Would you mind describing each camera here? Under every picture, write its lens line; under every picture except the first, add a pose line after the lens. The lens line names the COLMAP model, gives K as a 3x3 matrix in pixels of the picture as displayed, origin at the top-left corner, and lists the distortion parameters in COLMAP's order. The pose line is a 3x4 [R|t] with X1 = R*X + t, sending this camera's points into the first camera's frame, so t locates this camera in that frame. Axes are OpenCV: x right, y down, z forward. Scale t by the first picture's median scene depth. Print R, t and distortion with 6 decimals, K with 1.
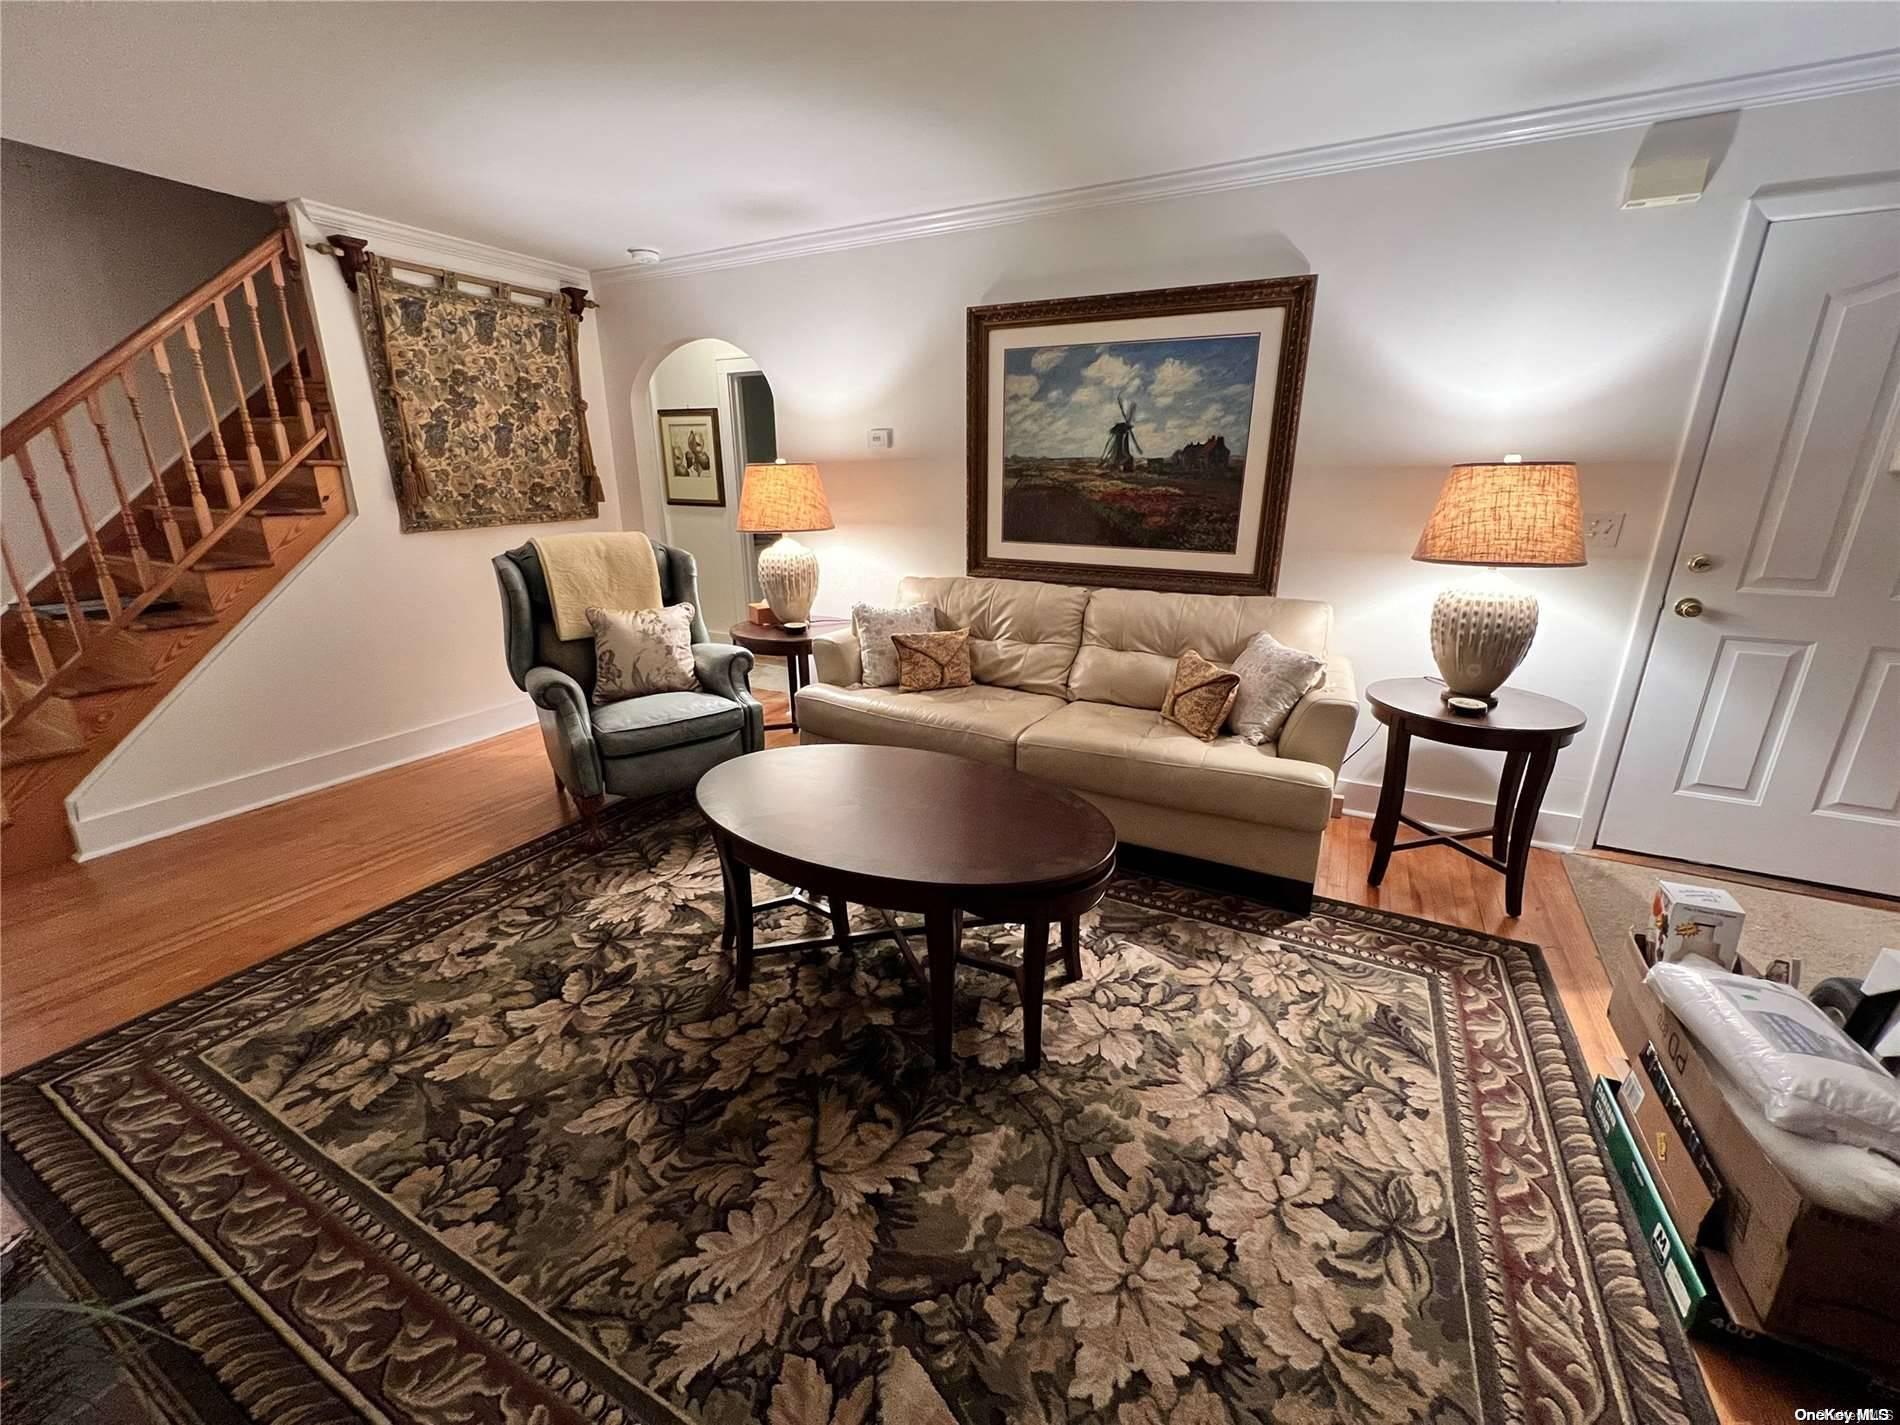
lens RADIAL K [[758.7, 0, 944.0], [0, 758.7, 708.2], [0, 0, 1]] dist [-0.003495, 0.000148]
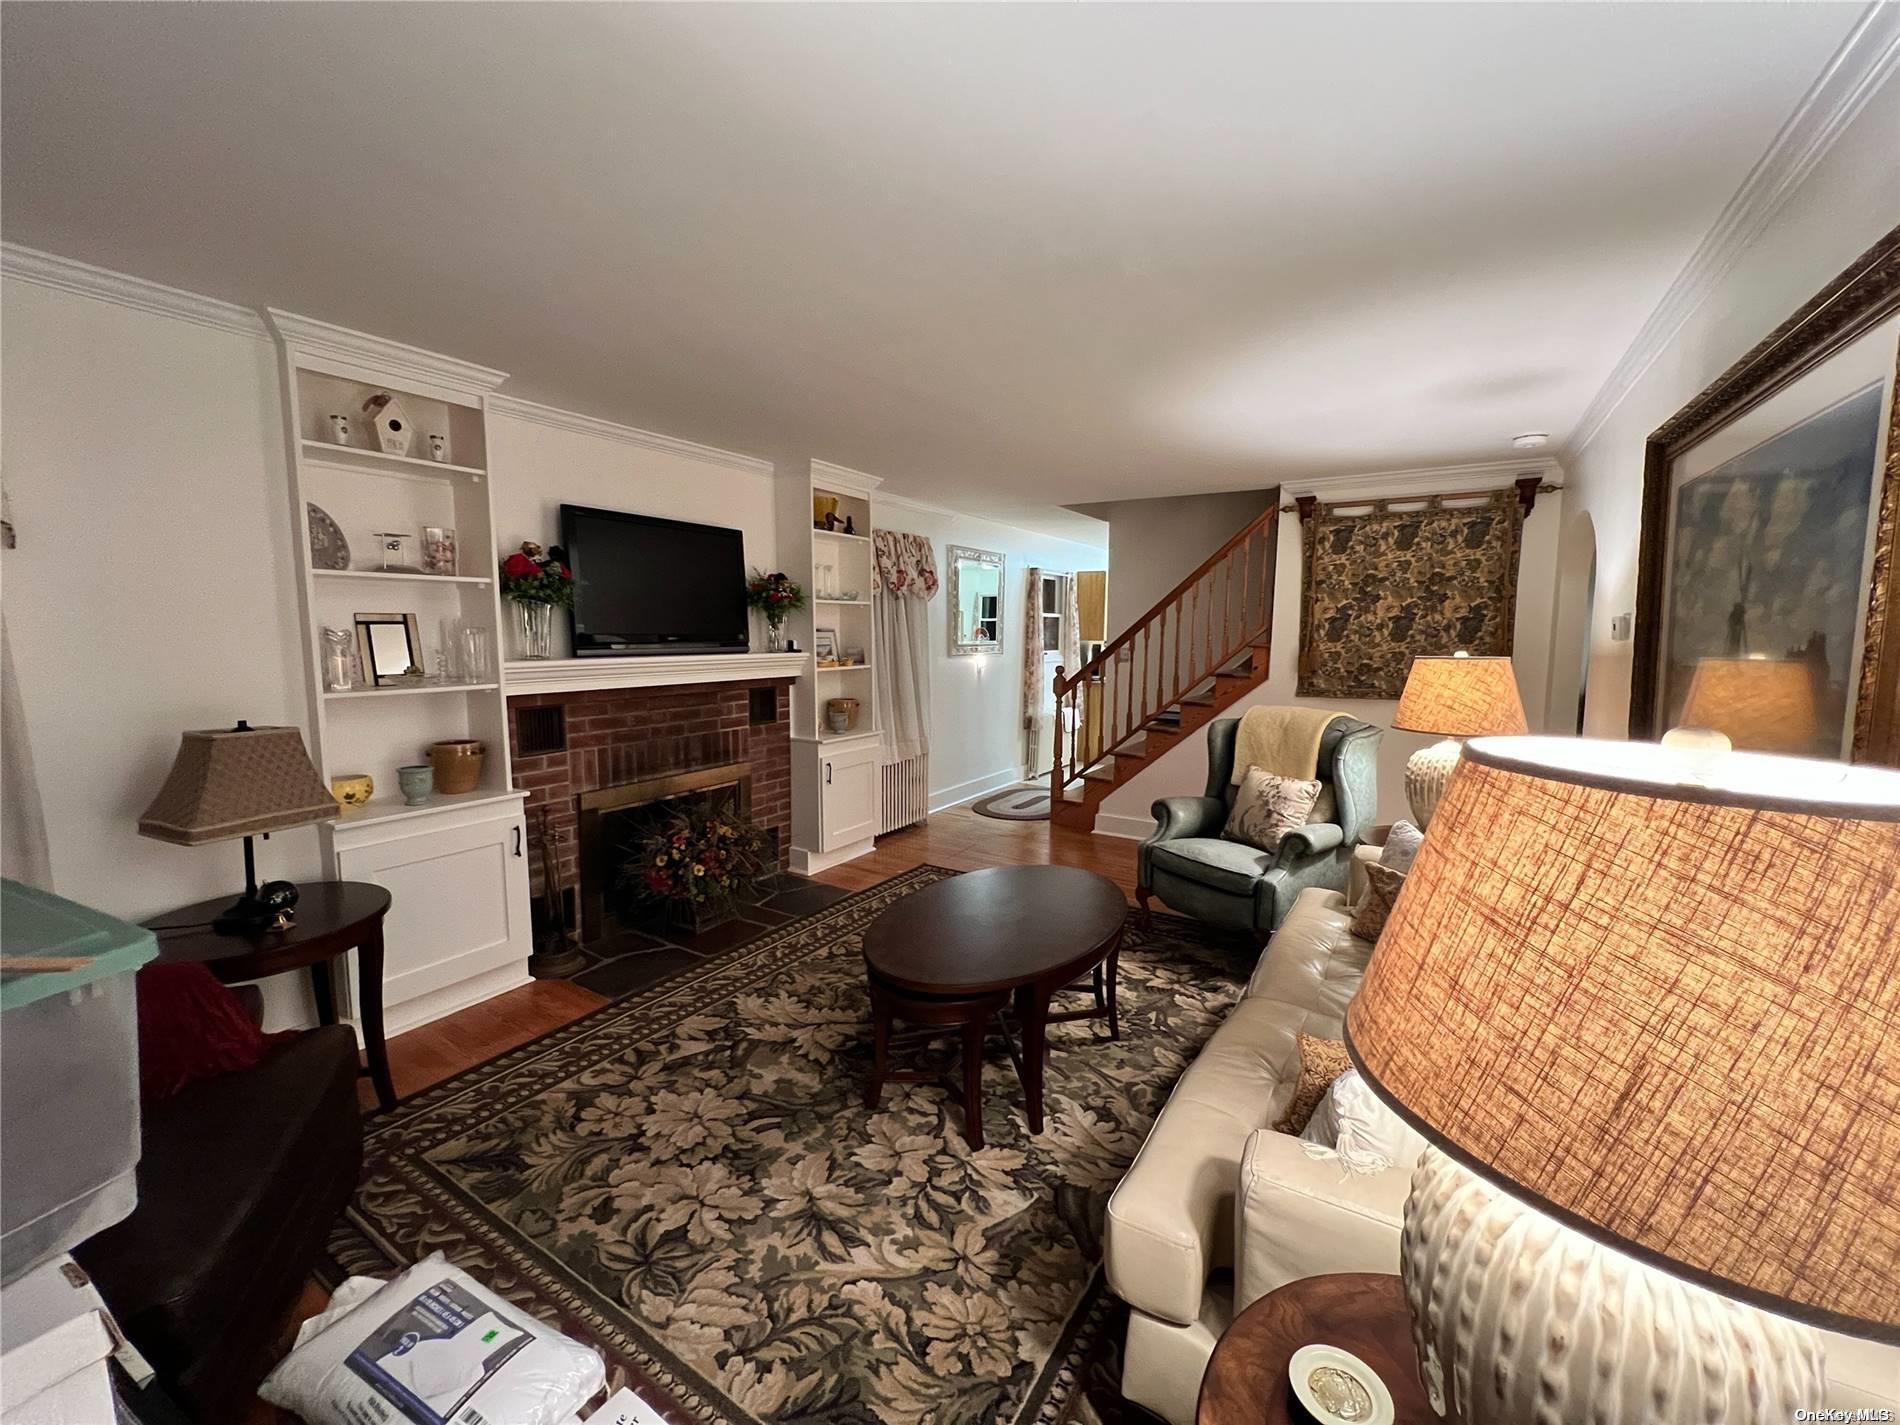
lens RADIAL K [[758.7, 0, 952.5], [0, 758.7, 709.0], [0, 0, 1]] dist [-0.003495, 0.000148]
pose [[-0.080300, 0.102554, -0.991481, 1.447447], [-0.304043, 0.944769, 0.122347, -0.410657], [0.949268, 0.311277, -0.044684, 1.067136]]
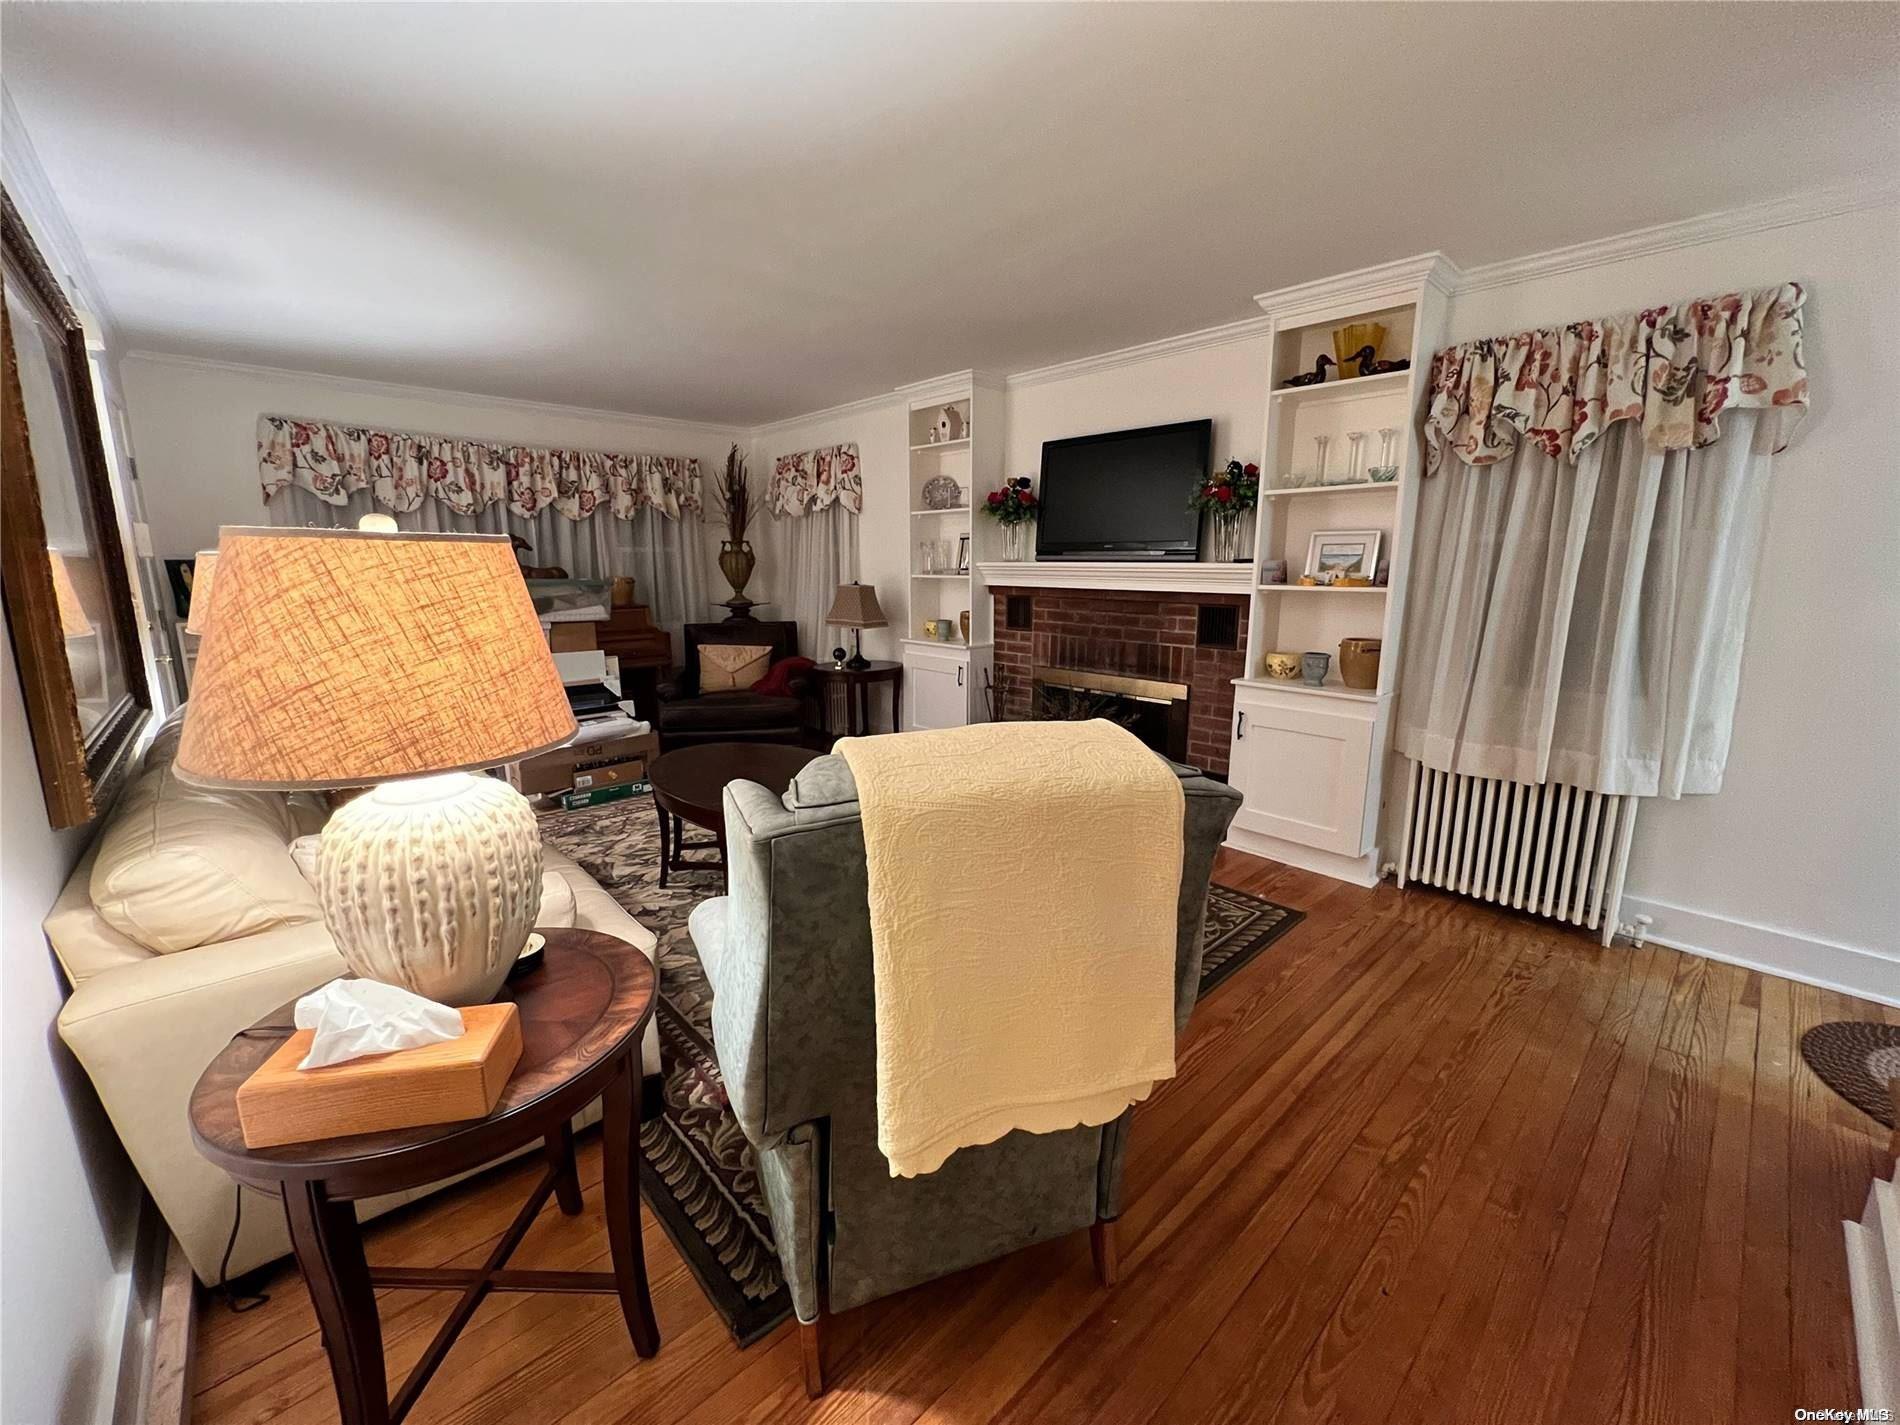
lens RADIAL K [[758.7, 0, 947.1], [0, 758.7, 712.6], [0, 0, 1]] dist [-0.003495, 0.000148]
pose [[-0.942418, -0.069190, 0.327201, -1.099922], [0.096368, 0.880686, 0.463795, -0.784549], [-0.320252, 0.468621, -0.823306, 2.522769]]
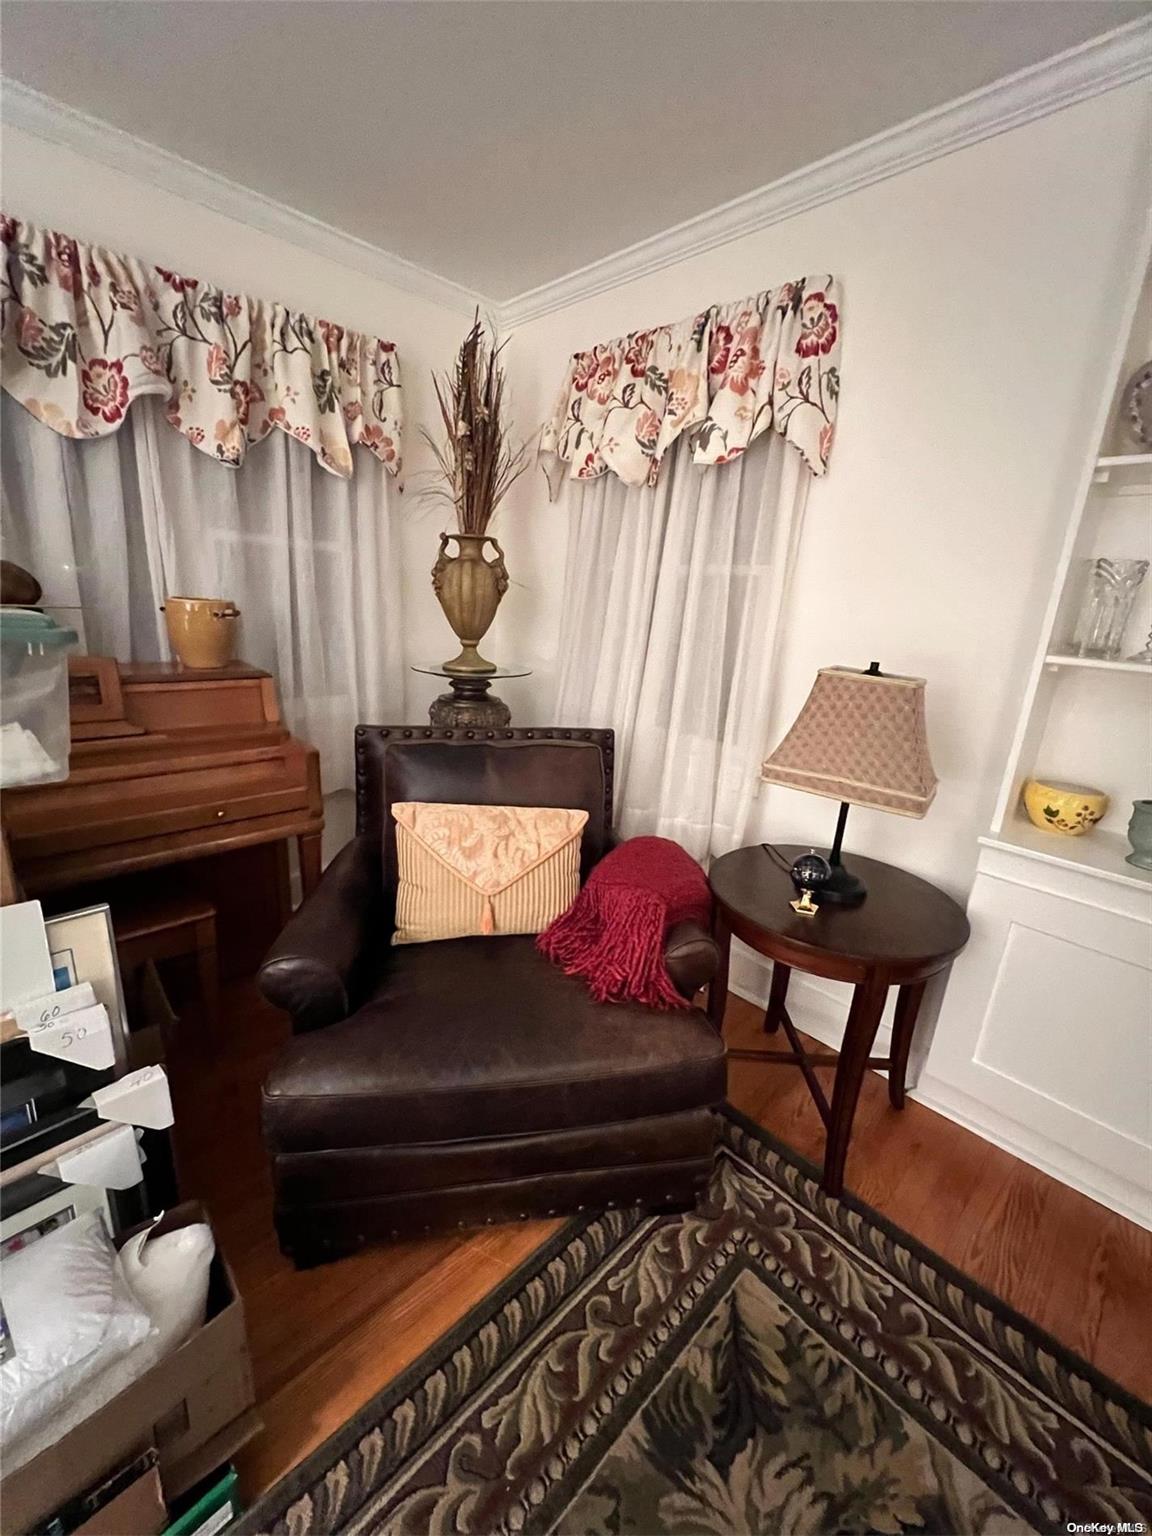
lens RADIAL K [[613.3, 0, 578.2], [0, 613.3, 766.4], [0, 0, 1]] dist [-0.003495, 0.000148]
pose [[-0.946949, -0.148337, 0.285102, 0.405544], [0.027221, 0.846902, 0.531051, -0.206329], [-0.320228, 0.510640, -0.797936, 0.748800]]
